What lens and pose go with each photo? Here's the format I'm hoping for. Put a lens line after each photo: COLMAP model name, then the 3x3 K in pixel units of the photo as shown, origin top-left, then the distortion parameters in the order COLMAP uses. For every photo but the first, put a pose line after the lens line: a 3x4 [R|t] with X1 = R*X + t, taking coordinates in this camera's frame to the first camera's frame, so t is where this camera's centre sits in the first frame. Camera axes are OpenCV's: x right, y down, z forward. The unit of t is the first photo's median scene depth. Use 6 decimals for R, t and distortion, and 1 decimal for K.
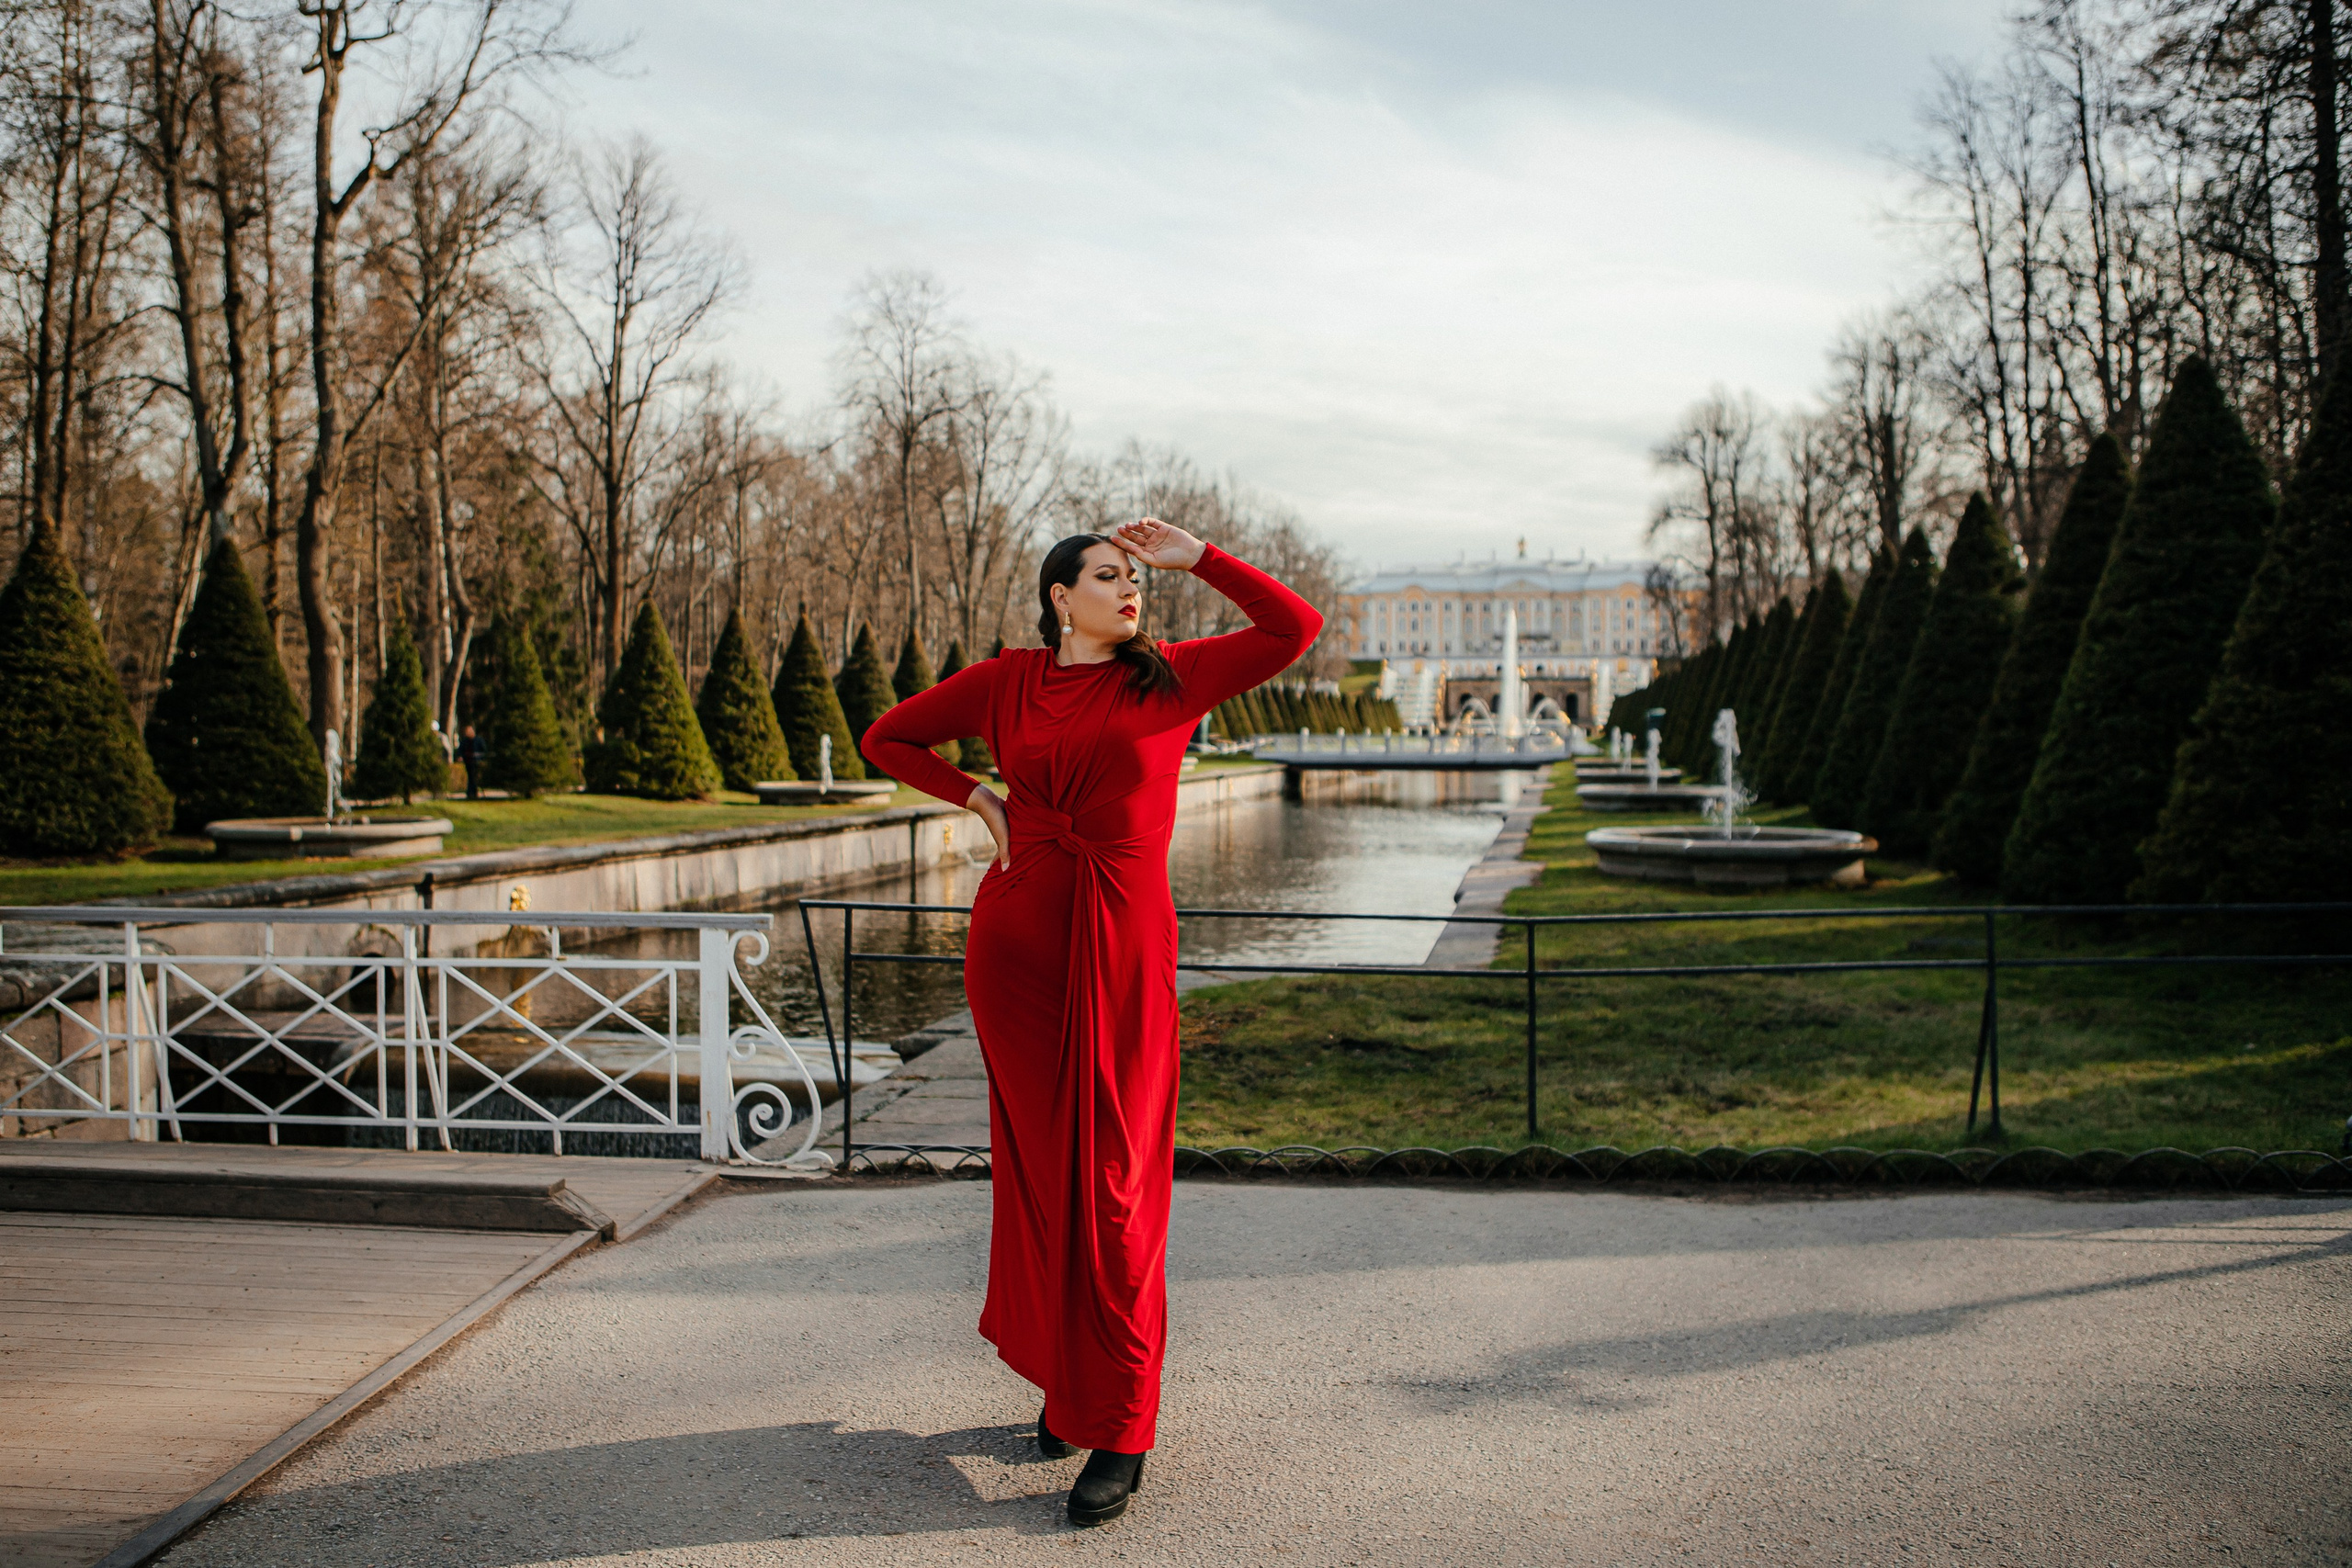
lens RADIAL K [[2061.1, 0, 1176.0], [0, 2061.1, 784.0], [0, 0, 1]] dist [-0.118928, 0.166223]
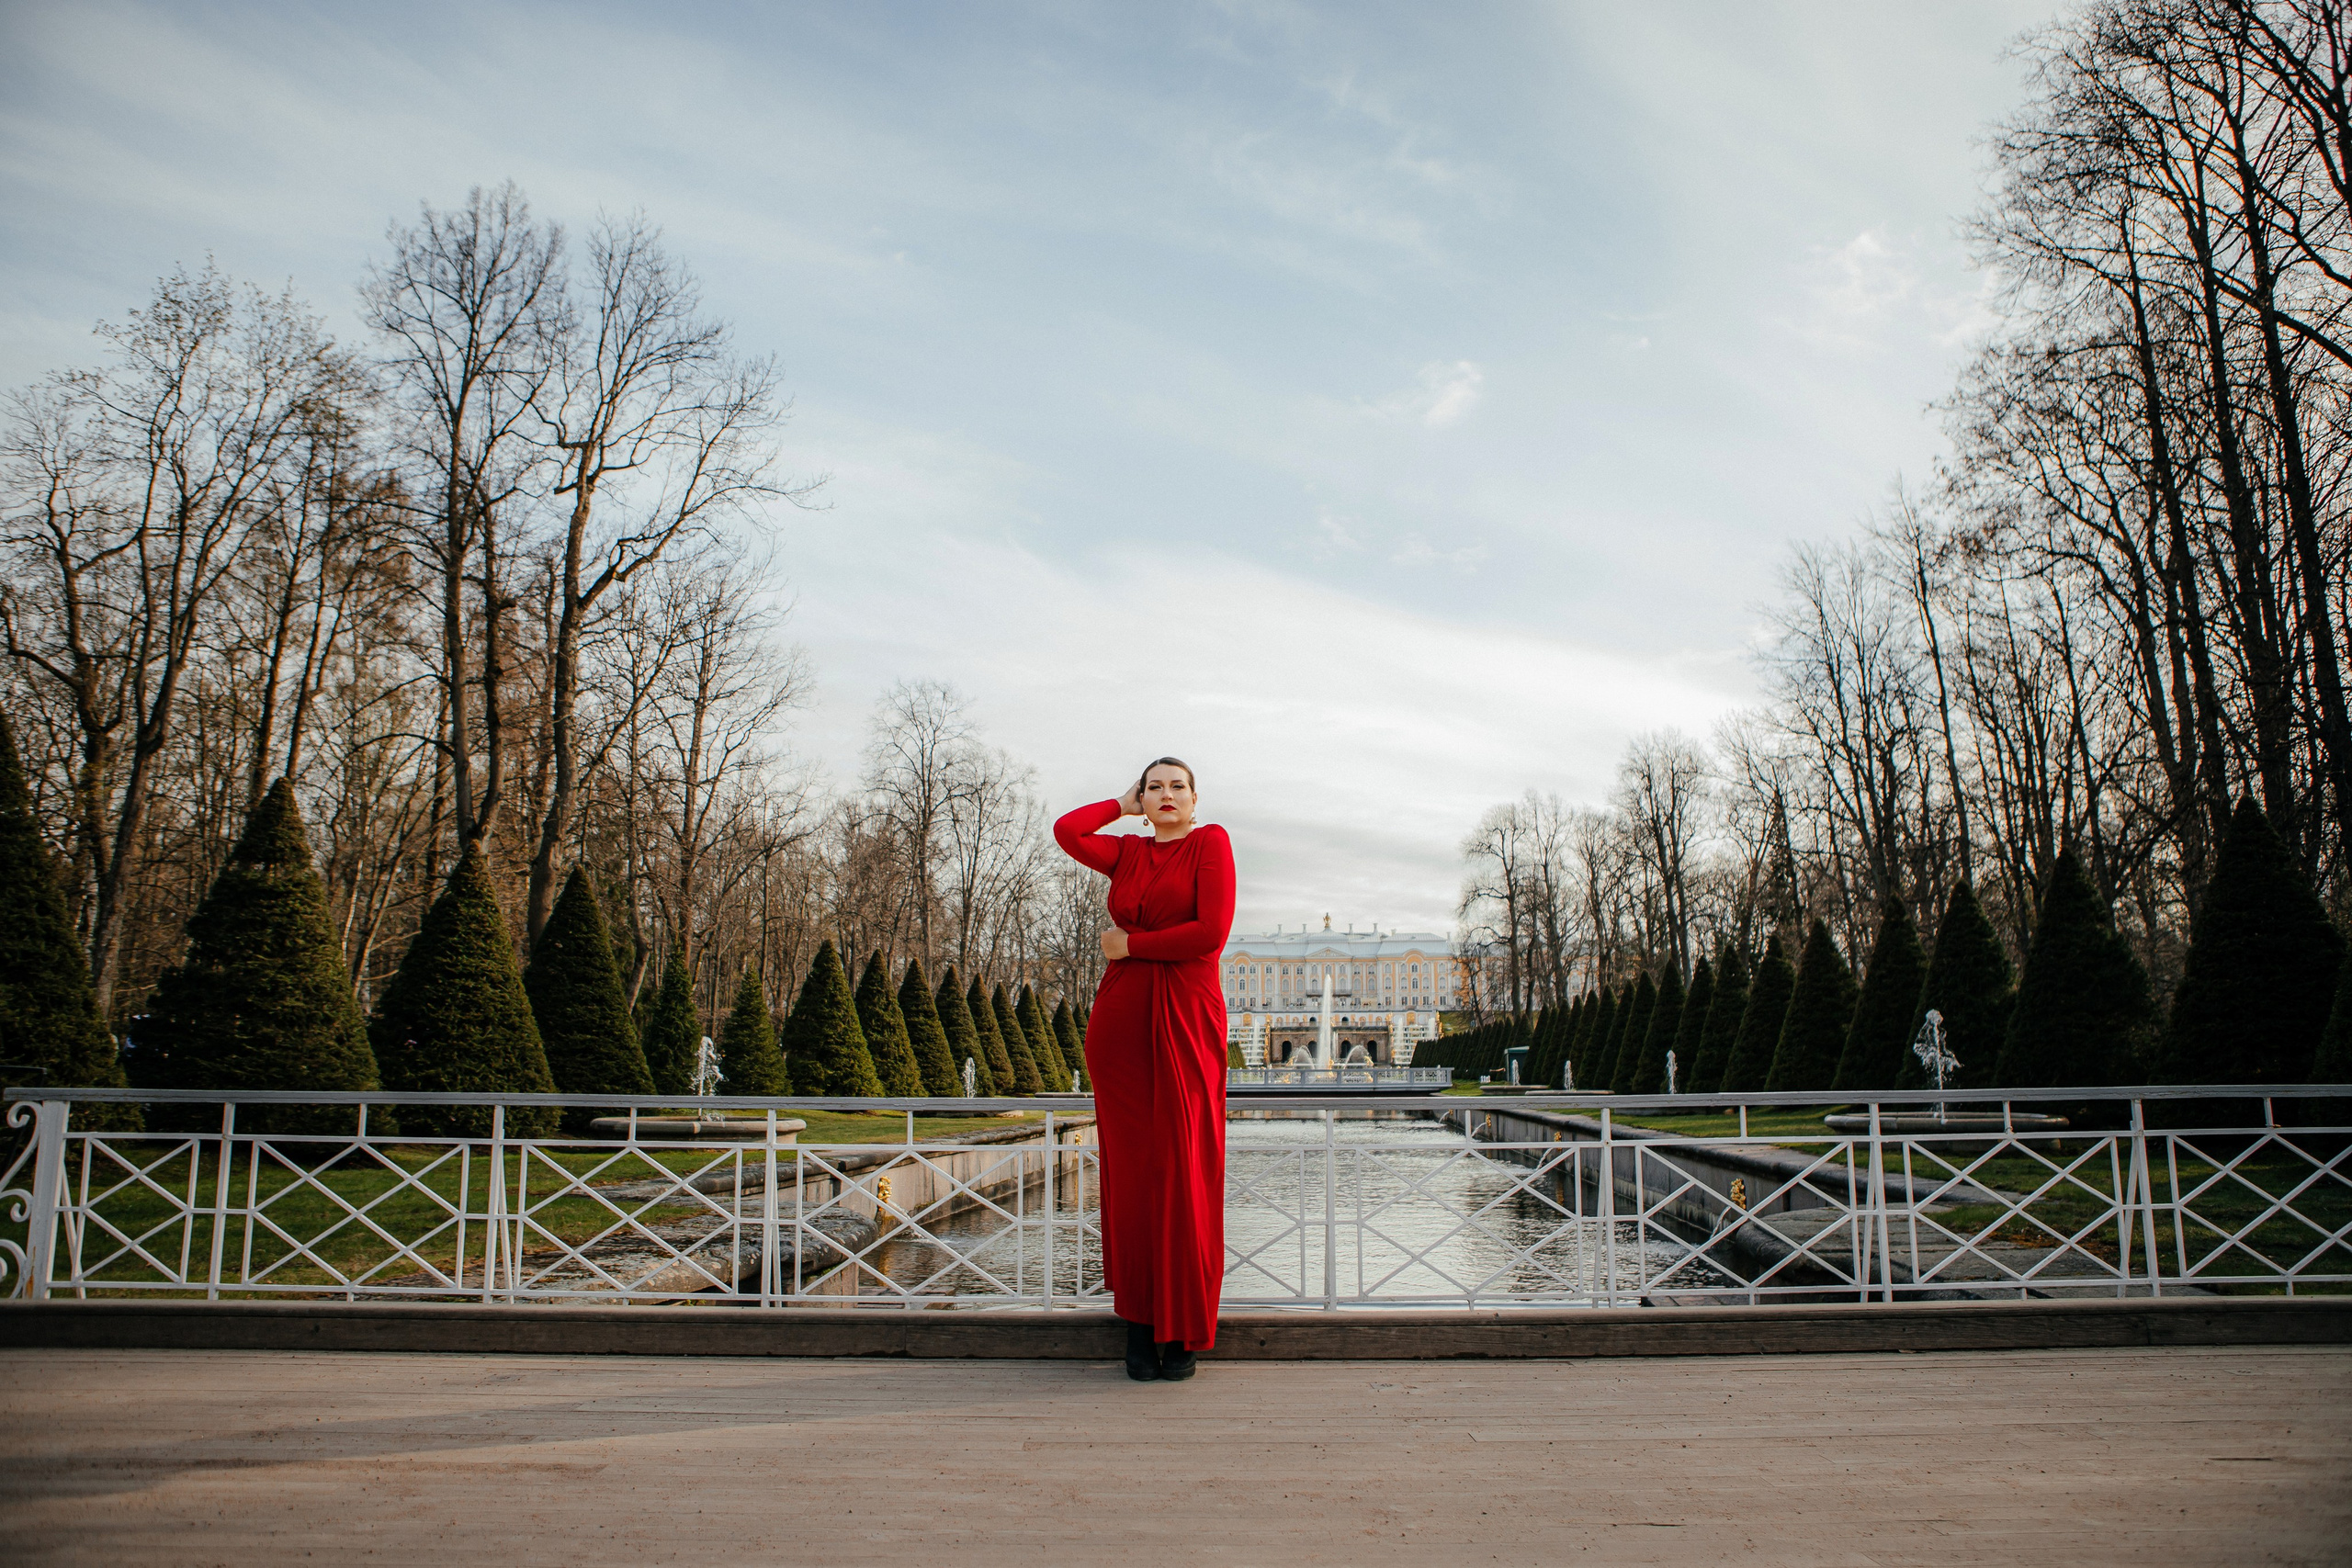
lens RADIAL K [[1679.7, 0, 1176.0], [0, 1679.7, 784.0], [0, 0, 1]] dist [-0.100164, 0.068351]
pose [[0.991219, 0.022676, 0.130268, -0.107849], [0.003712, 0.980026, -0.198837, 0.007983], [-0.132175, 0.197574, 0.971336, 0.017047]]
